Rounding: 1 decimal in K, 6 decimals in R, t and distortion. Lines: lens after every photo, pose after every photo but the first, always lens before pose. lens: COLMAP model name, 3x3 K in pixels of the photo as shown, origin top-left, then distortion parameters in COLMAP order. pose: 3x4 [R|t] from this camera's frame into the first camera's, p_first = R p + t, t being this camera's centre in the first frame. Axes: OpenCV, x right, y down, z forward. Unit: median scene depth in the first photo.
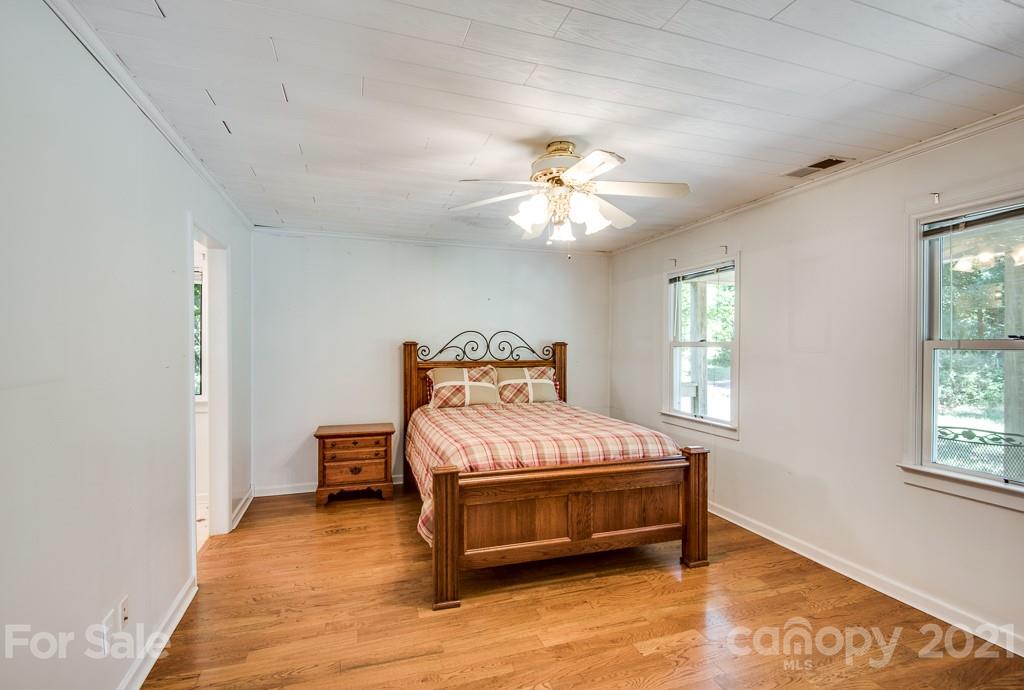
lens RADIAL K [[478.2, 0, 511.6], [0, 478.2, 341.6], [0, 0, 1]] dist [0.023308, -0.000528]
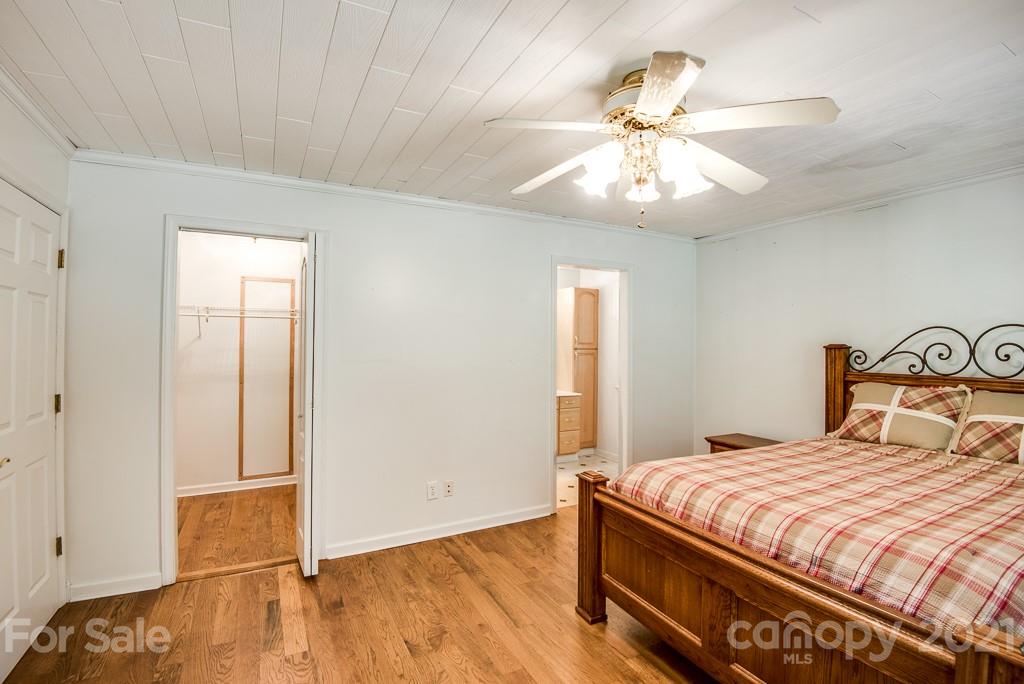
lens RADIAL K [[472.7, 0, 511.0], [0, 472.7, 347.5], [0, 0, 1]] dist [-0.004711, -0.000630]
pose [[0.162466, 0.000738, -0.986714, 0.434323], [0.003336, 0.999994, 0.001297, 0.001923], [0.986708, -0.003502, 0.162463, 0.386910]]
